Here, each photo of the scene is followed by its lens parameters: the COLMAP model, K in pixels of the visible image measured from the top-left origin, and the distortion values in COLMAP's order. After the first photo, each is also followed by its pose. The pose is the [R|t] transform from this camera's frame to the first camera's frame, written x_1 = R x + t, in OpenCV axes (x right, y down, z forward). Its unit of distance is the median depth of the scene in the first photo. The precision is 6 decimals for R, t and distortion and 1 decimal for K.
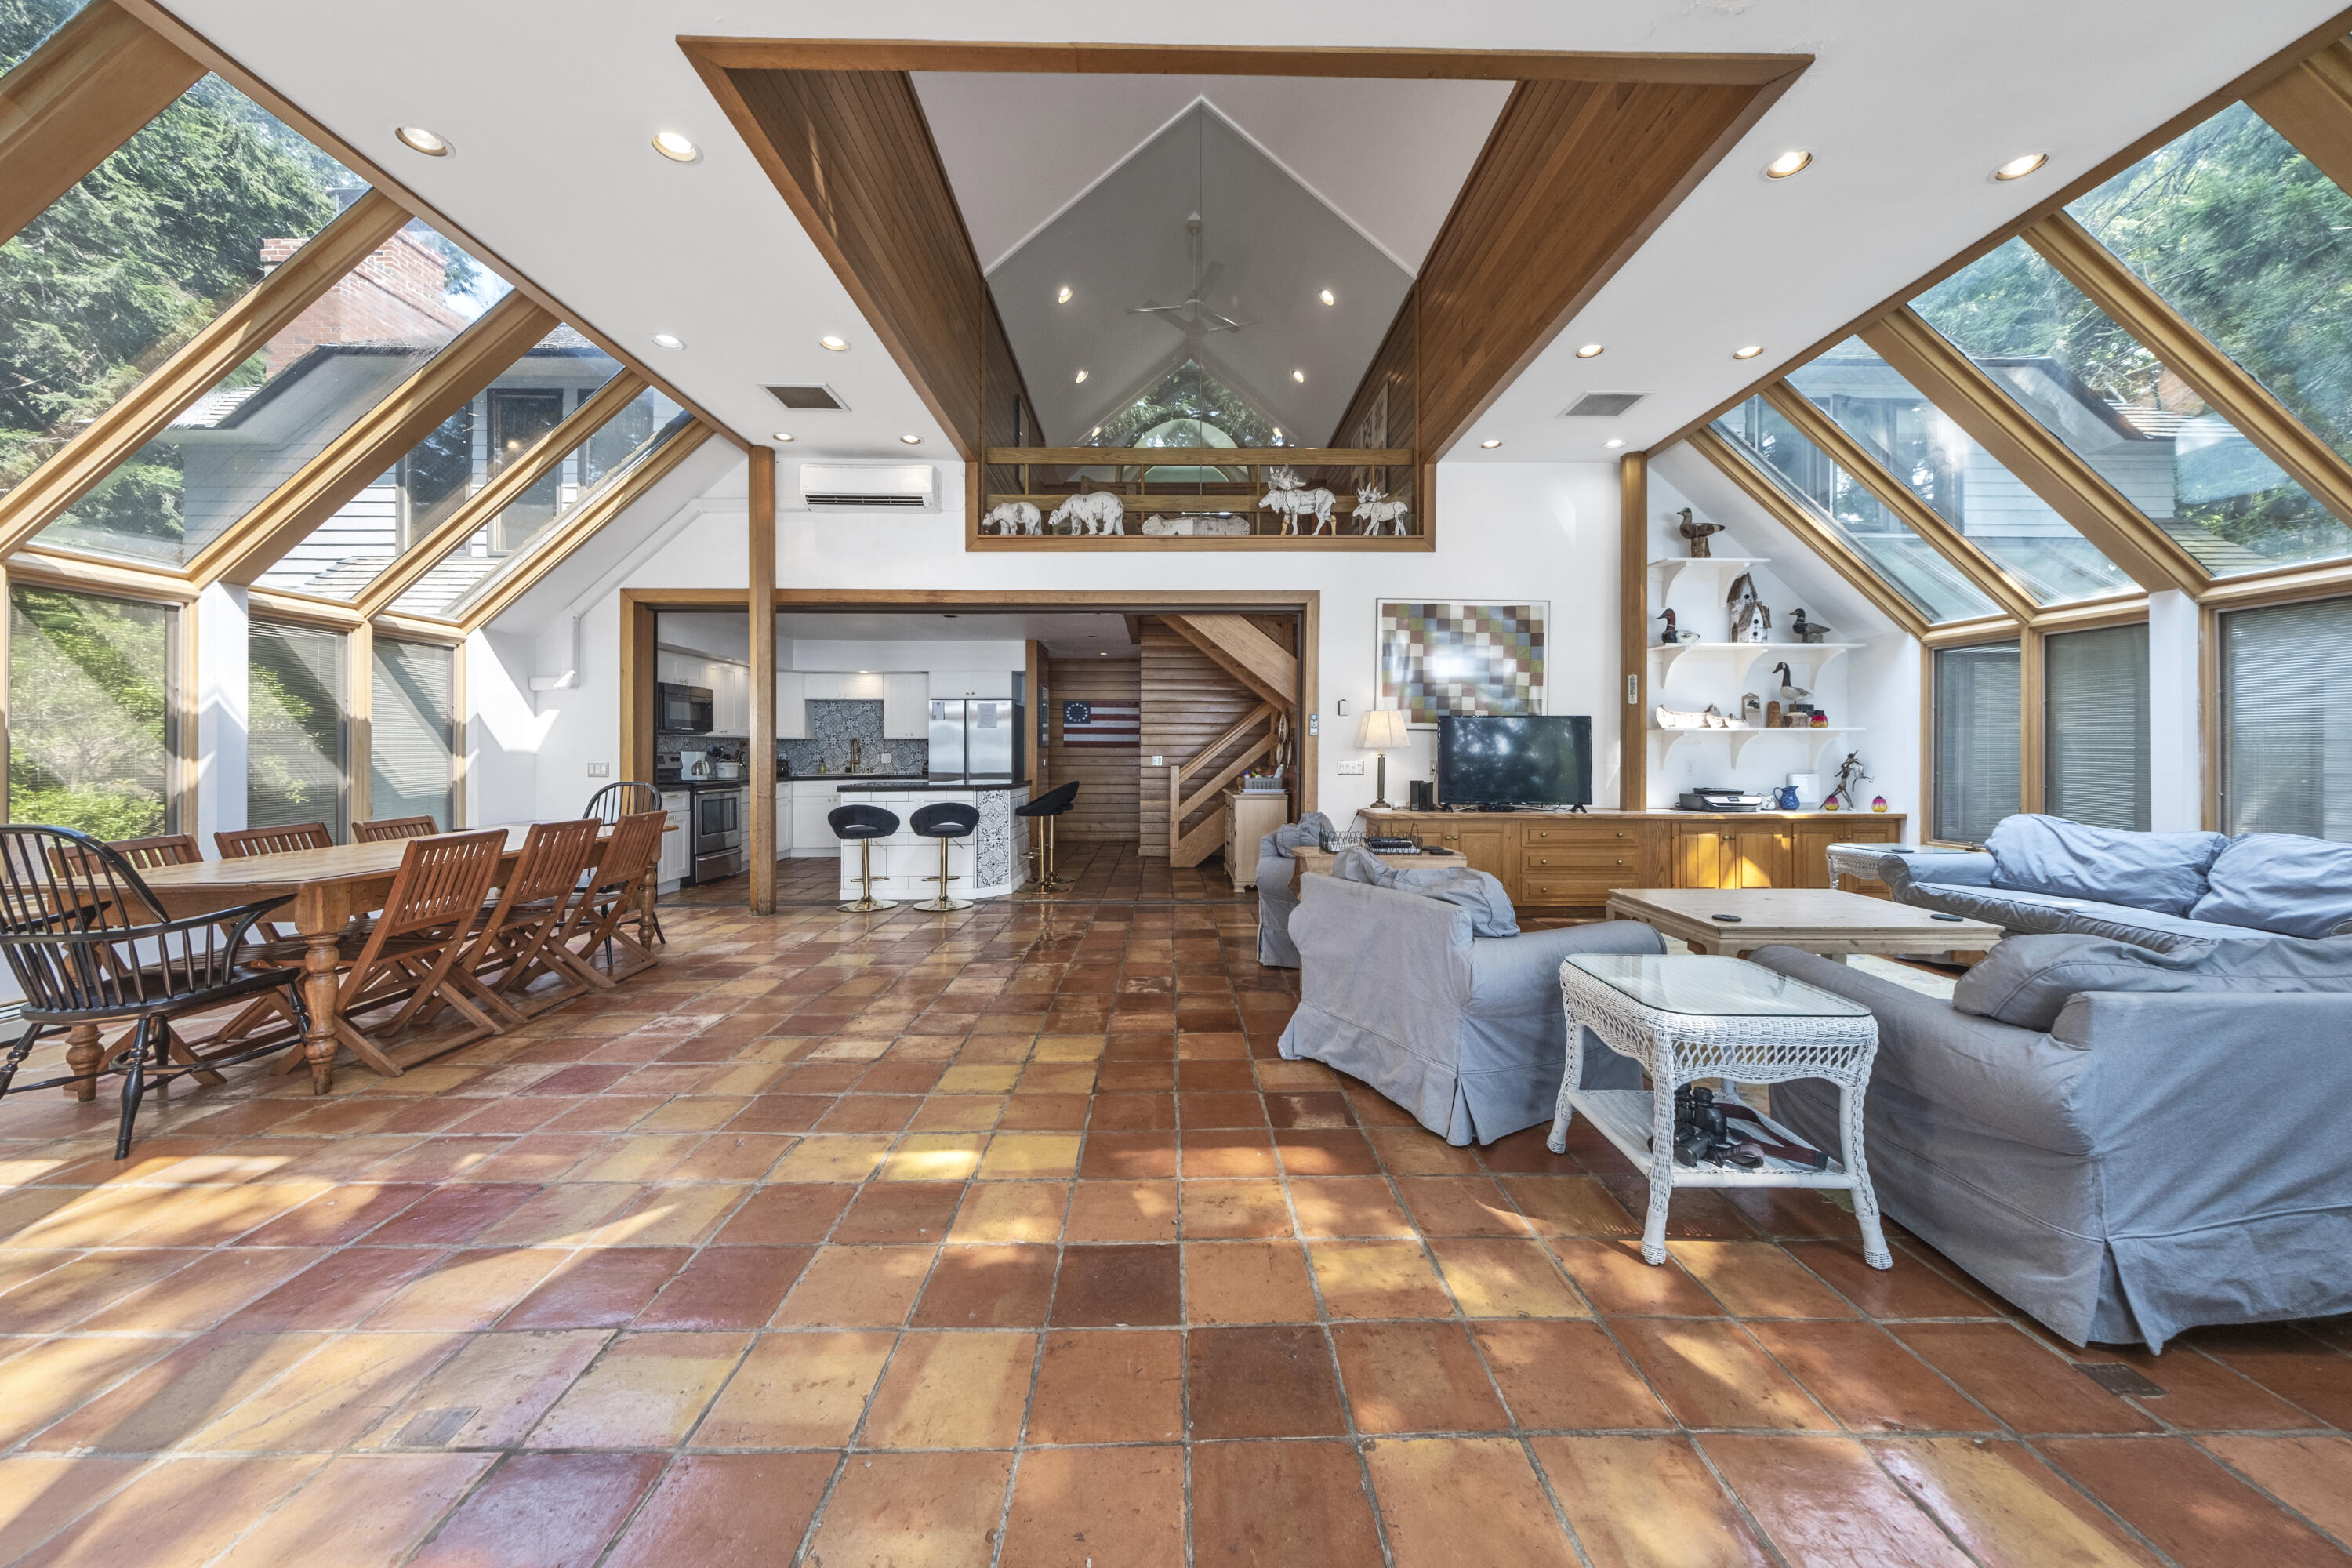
lens RADIAL K [[810.8, 0, 1183.0], [0, 810.8, 752.4], [0, 0, 1]] dist [0.000140, 0.000001]
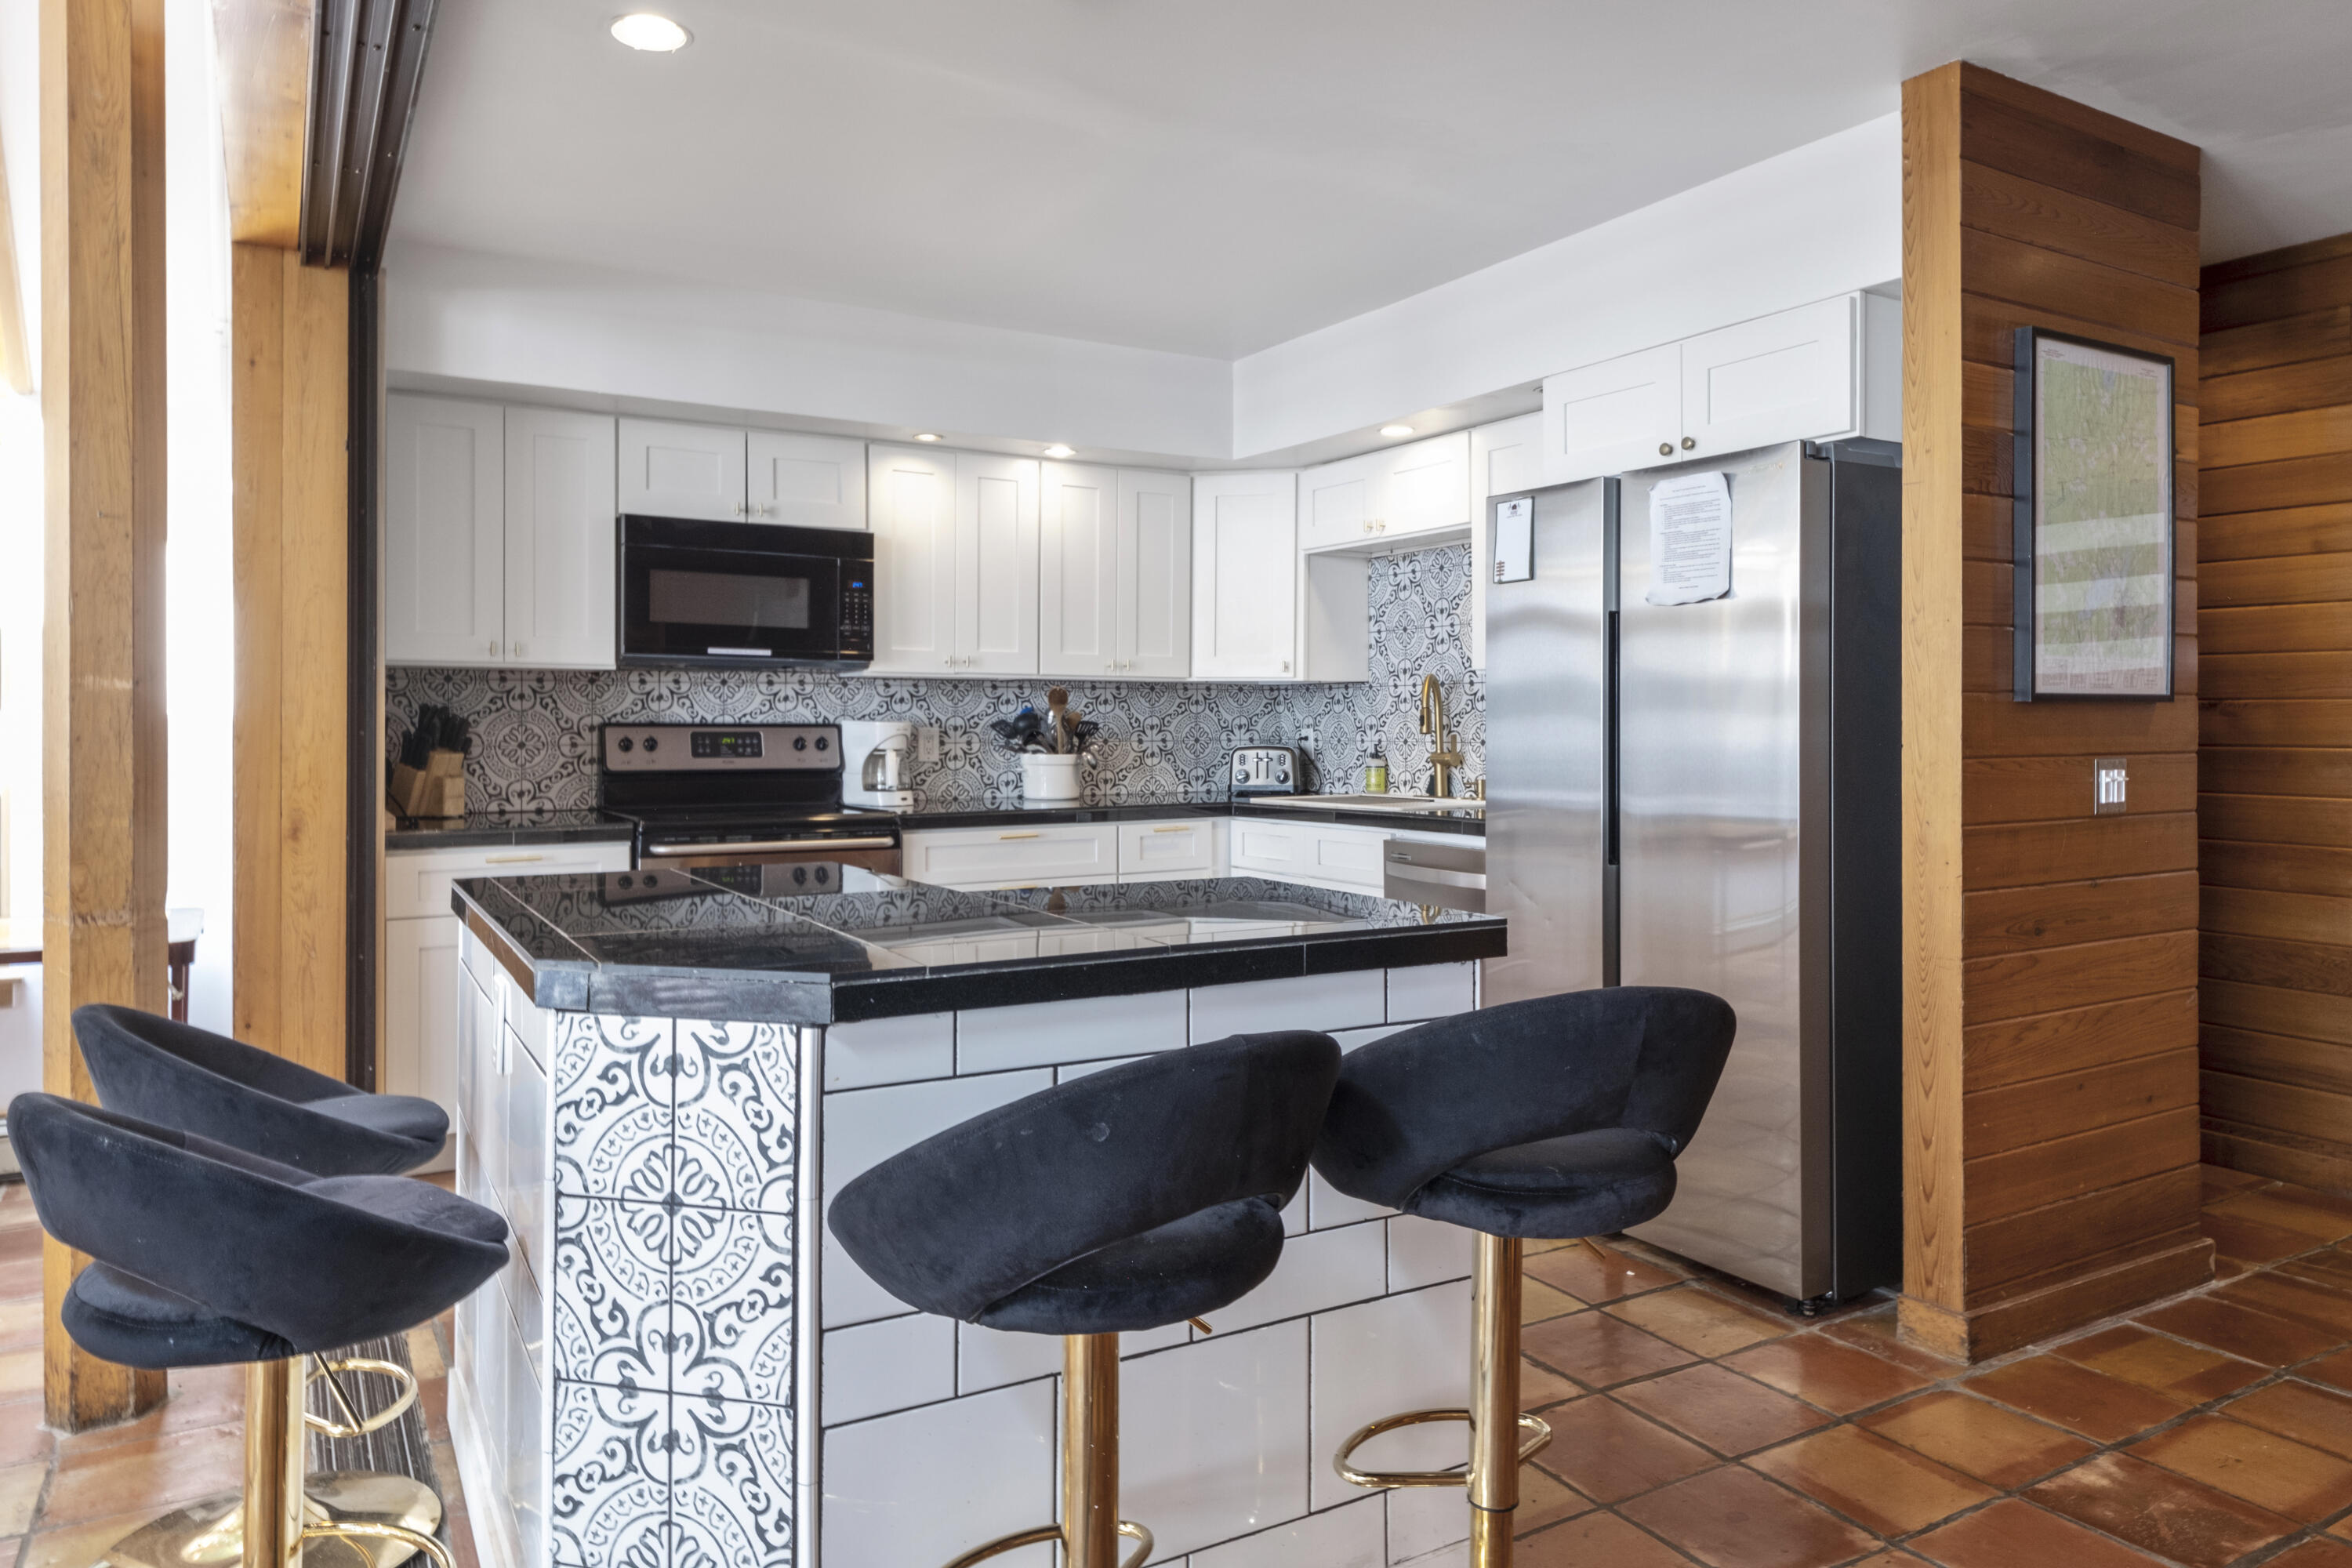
lens RADIAL K [[1520.2, 0, 1176.5], [0, 1520.2, 725.2], [0, 0, 1]] dist [-0.004874, -0.003461]
pose [[0.490014, 0.002361, -0.871711, 0.014786], [-0.001477, 0.999997, 0.001878, -0.001084], [0.871713, 0.000367, 0.490016, 0.652915]]
